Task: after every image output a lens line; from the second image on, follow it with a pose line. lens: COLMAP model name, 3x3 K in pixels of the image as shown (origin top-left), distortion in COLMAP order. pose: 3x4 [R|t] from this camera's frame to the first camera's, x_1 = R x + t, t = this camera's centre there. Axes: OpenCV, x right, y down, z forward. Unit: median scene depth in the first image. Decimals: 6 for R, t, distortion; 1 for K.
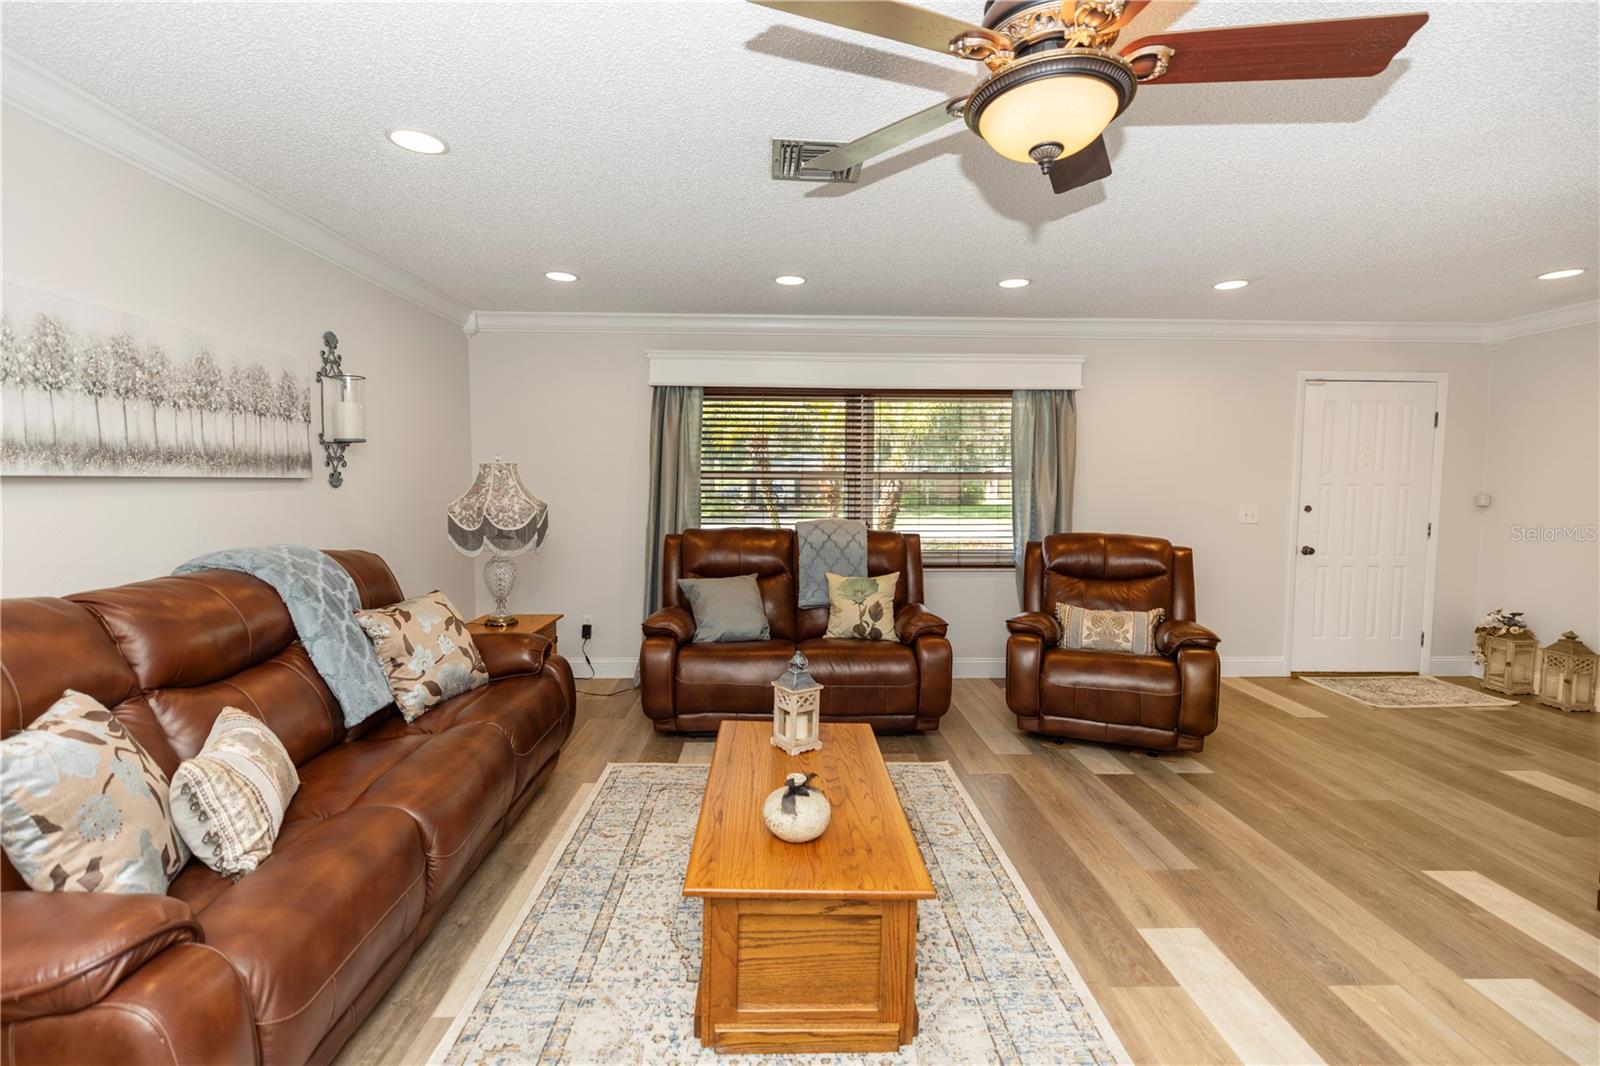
lens RADIAL K [[709.6, 0, 794.8], [0, 709.6, 526.7], [0, 0, 1]] dist [0.004410, -0.000309]
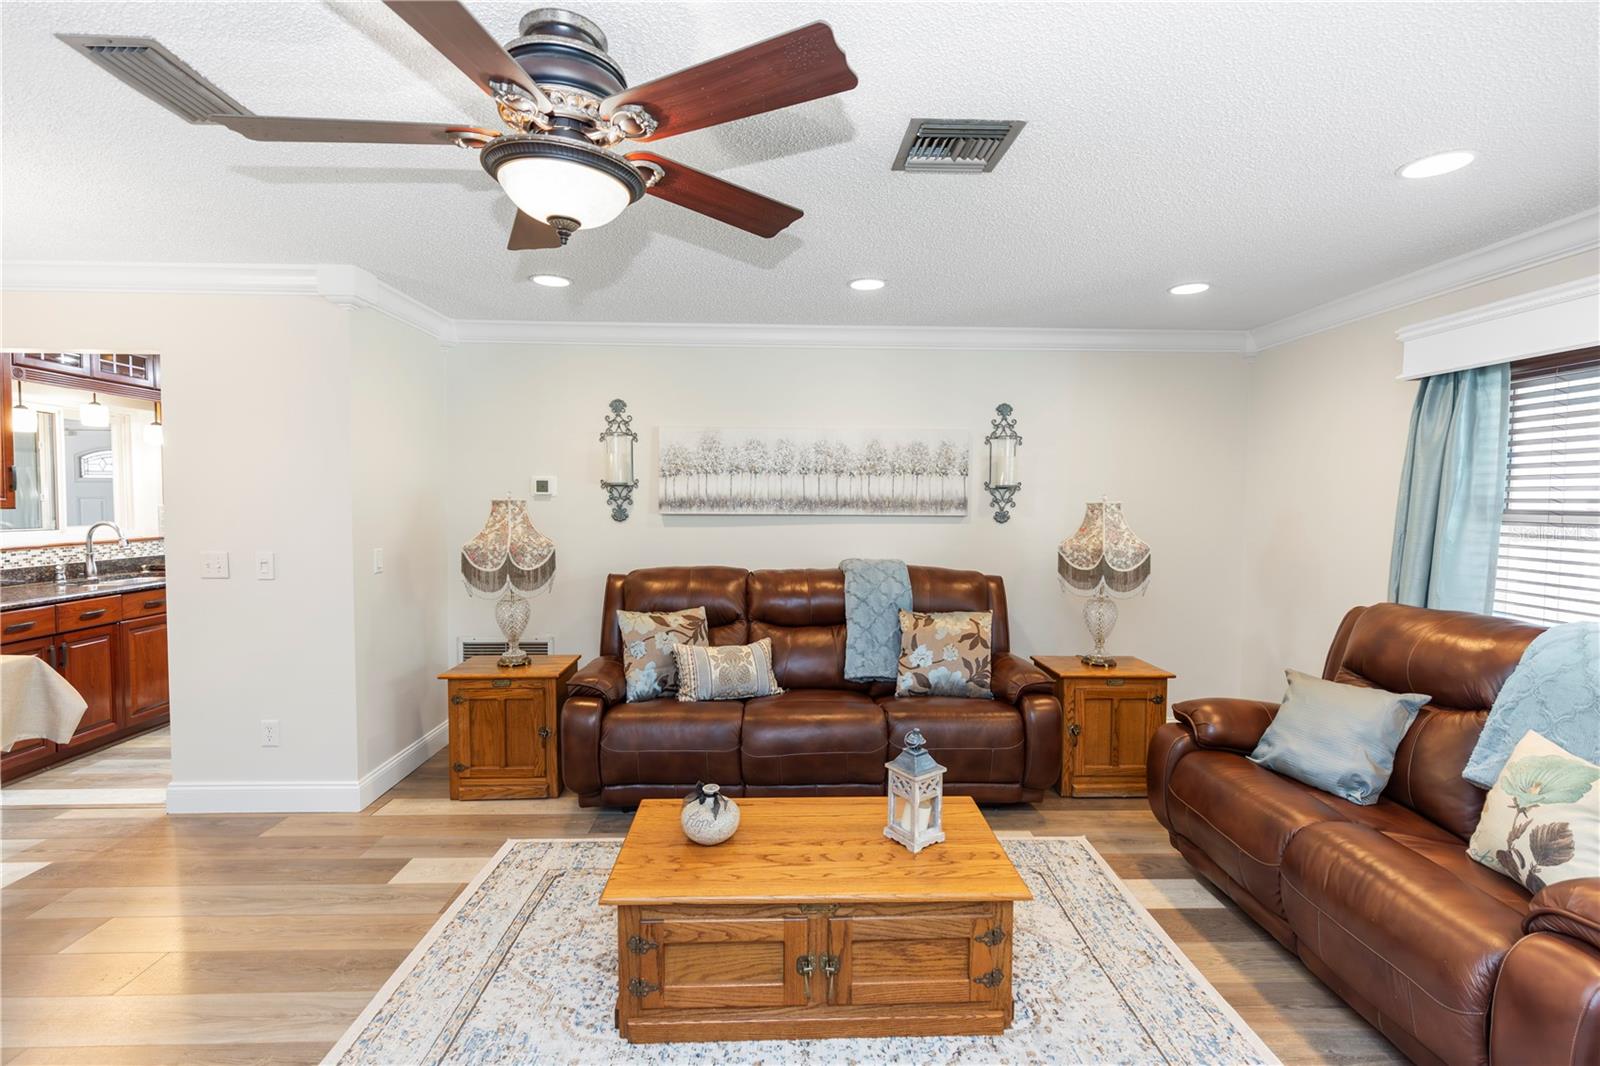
lens RADIAL K [[709.6, 0, 797.1], [0, 709.6, 530.5], [0, 0, 1]] dist [0.004410, -0.000309]
pose [[0.003538, 0.039530, -0.999212, 0.724252], [-0.069405, 0.996818, 0.039190, -0.074774], [0.997582, 0.069212, 0.006270, 0.702832]]
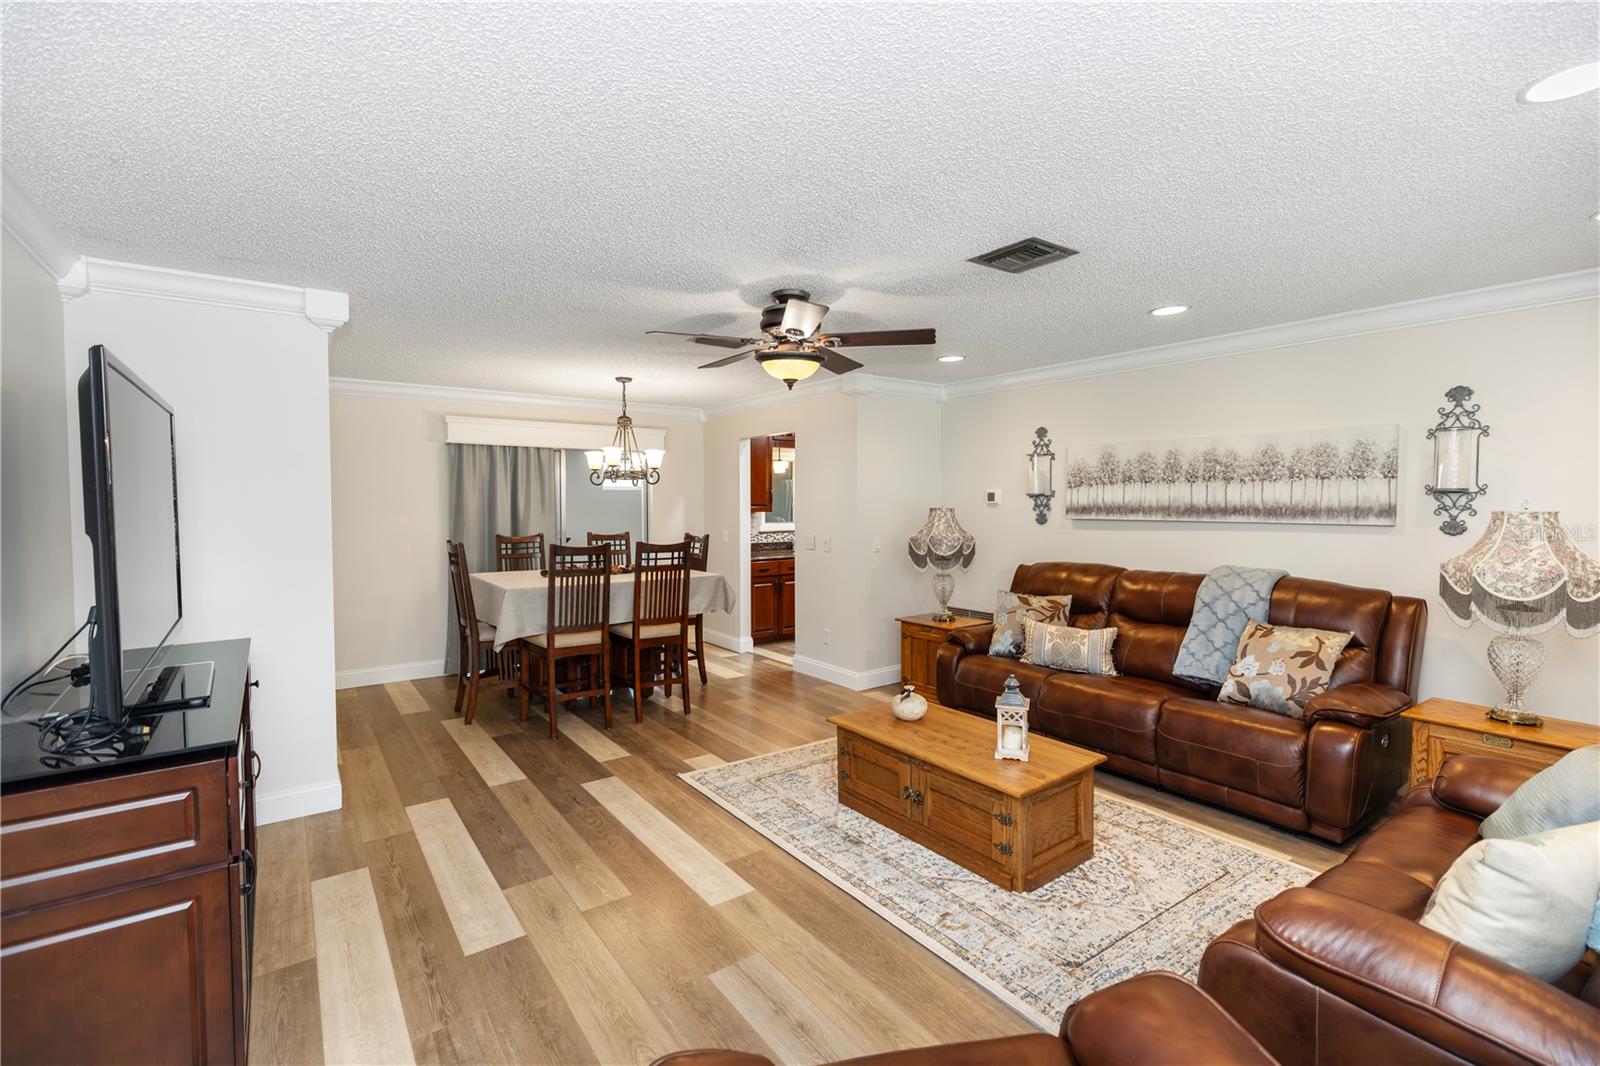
lens RADIAL K [[709.6, 0, 793.2], [0, 709.6, 529.8], [0, 0, 1]] dist [0.004410, -0.000309]
pose [[-0.824704, 0.017597, -0.565290, 0.826263], [-0.039458, 0.995290, 0.088549, -0.132369], [0.564186, 0.095332, -0.820126, 1.475779]]
